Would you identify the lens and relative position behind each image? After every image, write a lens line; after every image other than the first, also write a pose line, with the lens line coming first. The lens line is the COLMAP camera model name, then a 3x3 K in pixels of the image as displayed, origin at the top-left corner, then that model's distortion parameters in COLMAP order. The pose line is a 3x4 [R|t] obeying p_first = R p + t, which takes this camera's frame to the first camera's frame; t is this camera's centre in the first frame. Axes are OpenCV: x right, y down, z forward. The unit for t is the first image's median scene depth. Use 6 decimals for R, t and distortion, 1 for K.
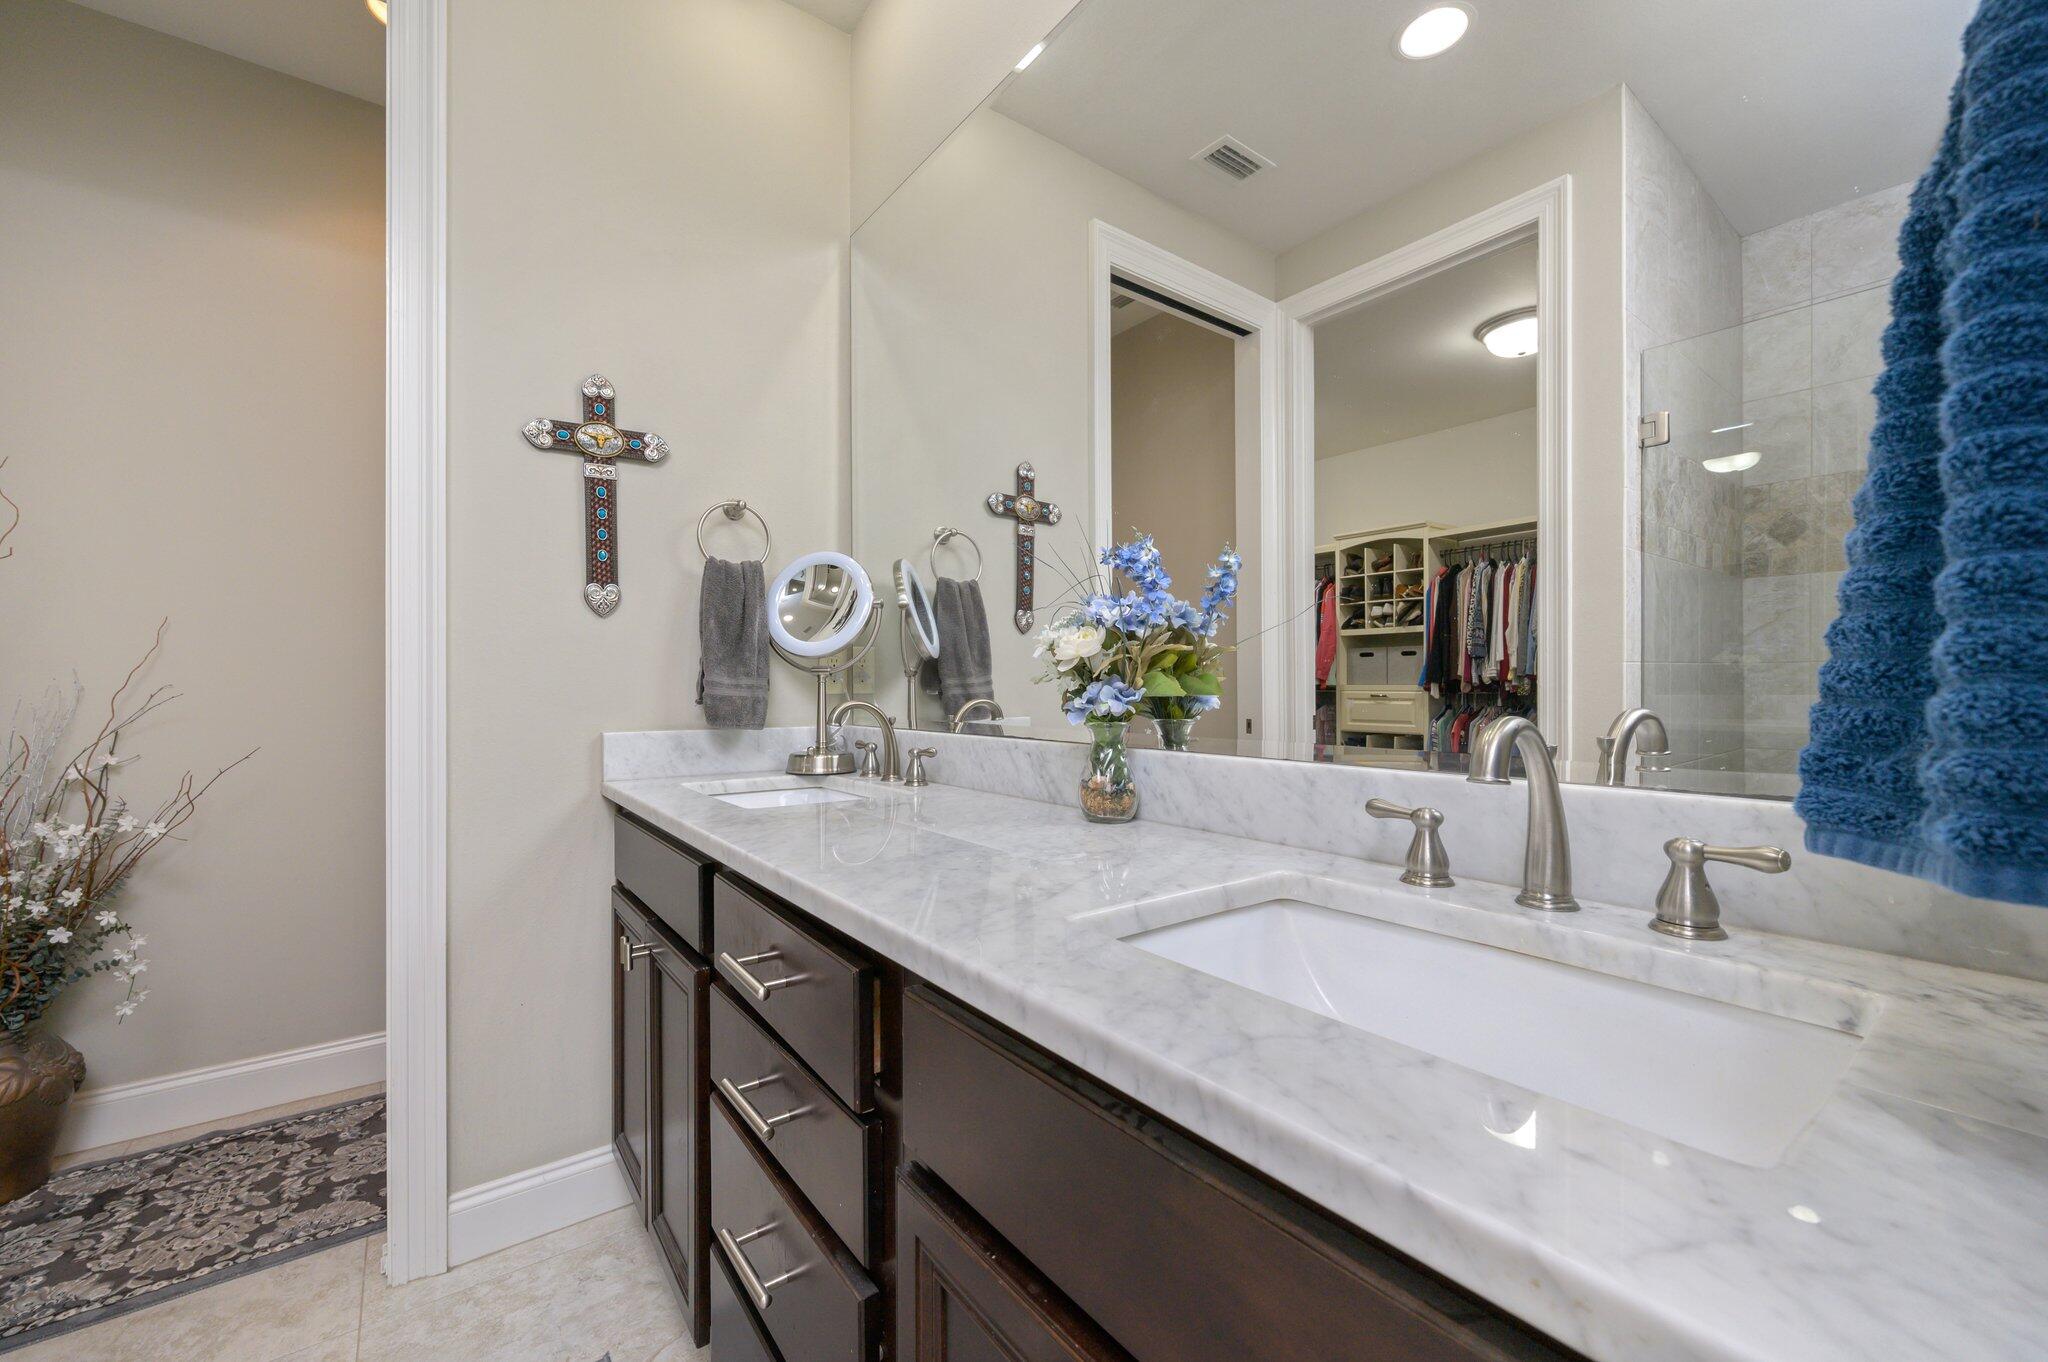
lens RADIAL K [[837.8, 0, 1116.9], [0, 837.8, 683.8], [0, 0, 1]] dist [-0.004443, 0.000628]
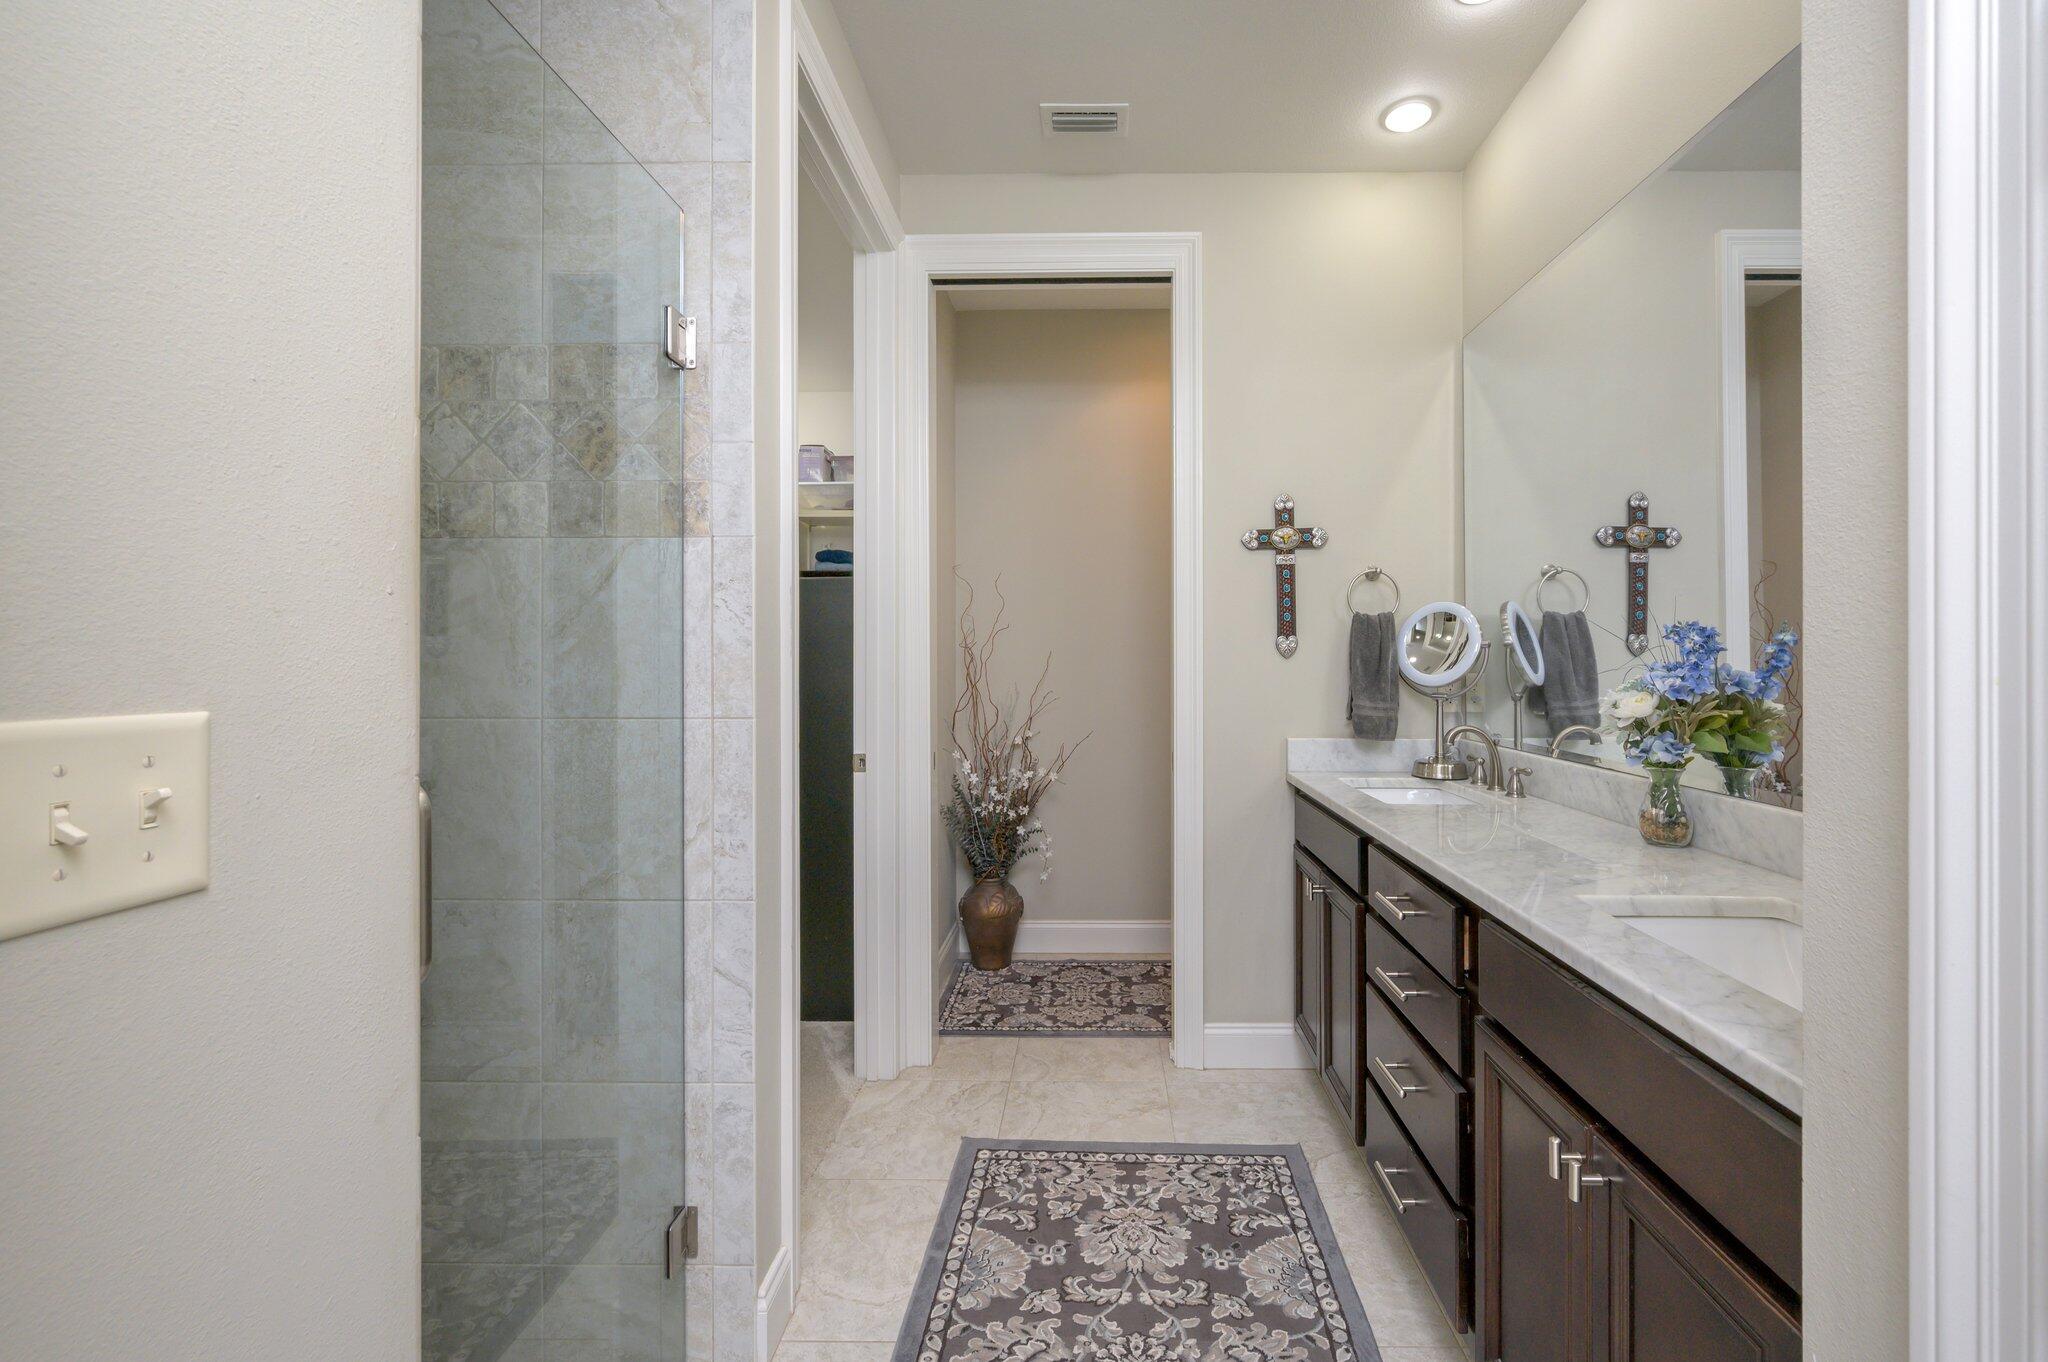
lens RADIAL K [[837.8, 0, 1104.3], [0, 837.8, 664.5], [0, 0, 1]] dist [-0.004443, 0.000628]
pose [[0.748086, -0.004495, -0.663587, 0.117122], [0.000659, 0.999982, -0.006031, -0.061432], [0.663602, 0.004074, 0.748075, -0.306964]]
